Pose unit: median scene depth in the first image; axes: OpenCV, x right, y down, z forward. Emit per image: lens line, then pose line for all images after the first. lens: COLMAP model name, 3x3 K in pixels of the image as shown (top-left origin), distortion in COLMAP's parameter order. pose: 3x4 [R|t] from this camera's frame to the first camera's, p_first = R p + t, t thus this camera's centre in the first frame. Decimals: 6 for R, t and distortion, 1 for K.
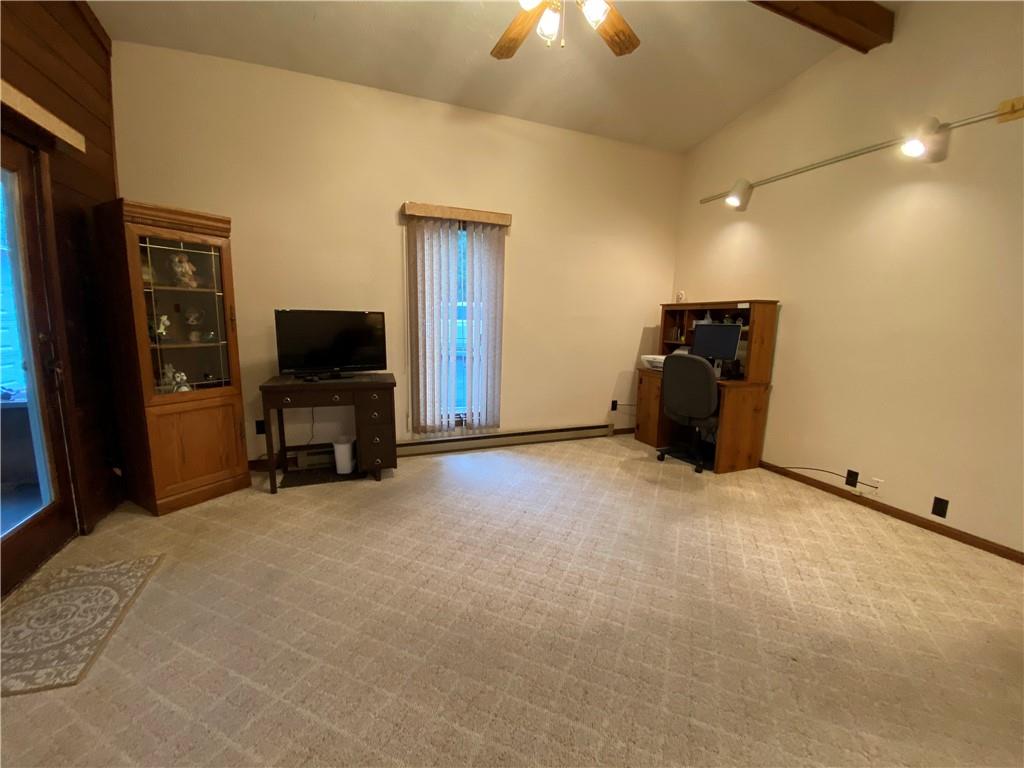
lens RADIAL K [[413.8, 0, 516.8], [0, 413.8, 379.6], [0, 0, 1]] dist [0.023177, -0.021917]
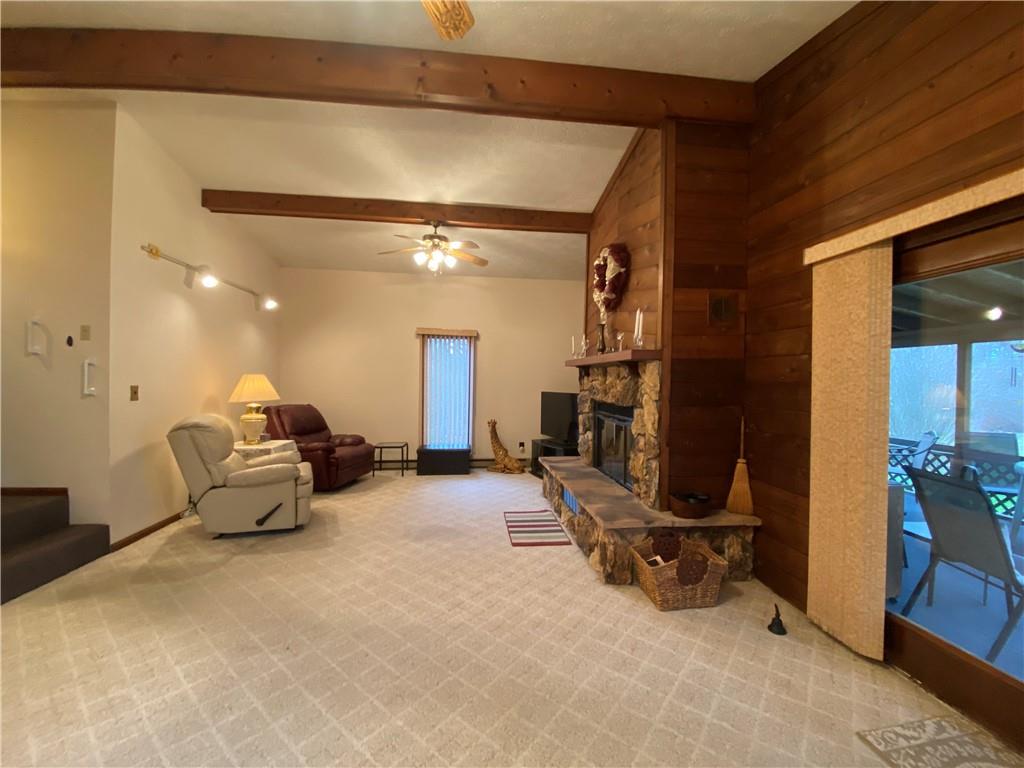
lens RADIAL K [[413.8, 0, 516.8], [0, 413.8, 379.6], [0, 0, 1]] dist [0.023177, -0.021917]
pose [[-0.964846, -0.041511, 0.259516, -0.172801], [-0.000238, 0.987585, 0.157087, -0.190657], [-0.262815, 0.151503, -0.952877, 0.949309]]
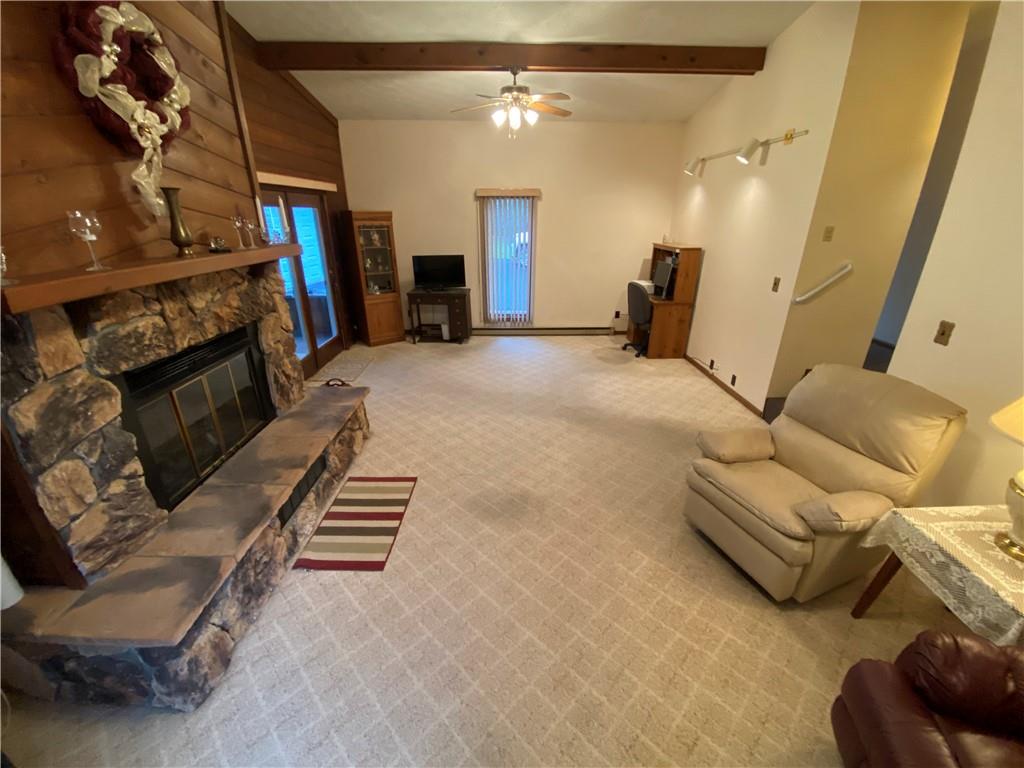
lens RADIAL K [[413.8, 0, 516.8], [0, 413.8, 379.6], [0, 0, 1]] dist [0.023177, -0.021917]
pose [[0.934212, 0.111182, -0.338949, 0.610574], [-0.034533, 0.973912, 0.224284, -0.044846], [0.355043, -0.197824, 0.913680, -0.745542]]
